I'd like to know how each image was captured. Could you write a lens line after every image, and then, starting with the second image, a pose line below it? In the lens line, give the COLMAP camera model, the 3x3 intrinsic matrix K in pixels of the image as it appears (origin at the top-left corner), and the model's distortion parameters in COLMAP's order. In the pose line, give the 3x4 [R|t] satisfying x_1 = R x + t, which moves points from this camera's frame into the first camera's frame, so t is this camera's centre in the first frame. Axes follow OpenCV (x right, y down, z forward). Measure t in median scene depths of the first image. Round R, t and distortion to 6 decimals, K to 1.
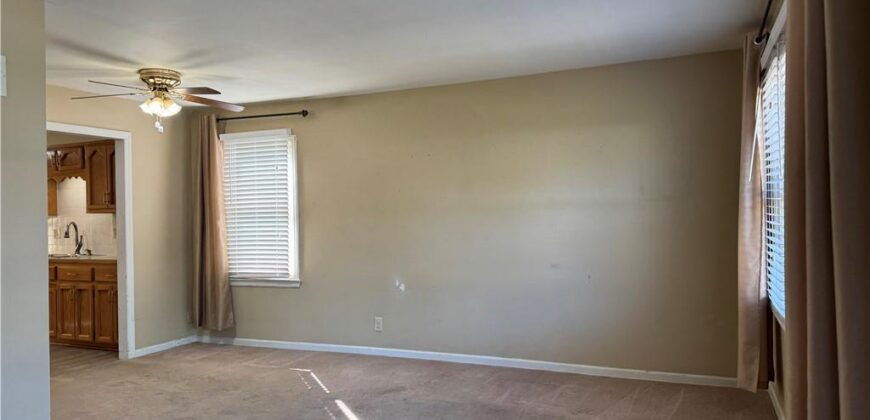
lens RADIAL K [[608.9, 0, 435.0], [0, 608.9, 210.0], [0, 0, 1]] dist [0.144394, -0.246764]
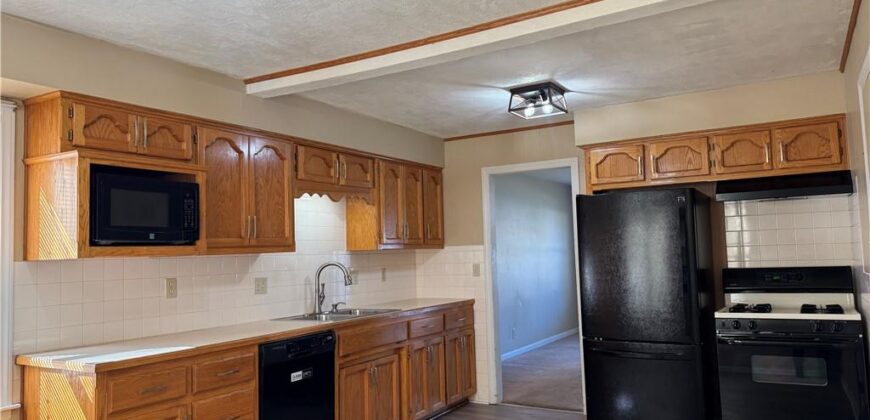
lens RADIAL K [[608.9, 0, 435.0], [0, 608.9, 210.0], [0, 0, 1]] dist [0.144394, -0.246764]
pose [[0.125734, 0.083860, 0.988513, -1.398993], [0.018442, 0.996051, -0.086845, 0.025918], [-0.991893, 0.029149, 0.123691, 0.929360]]
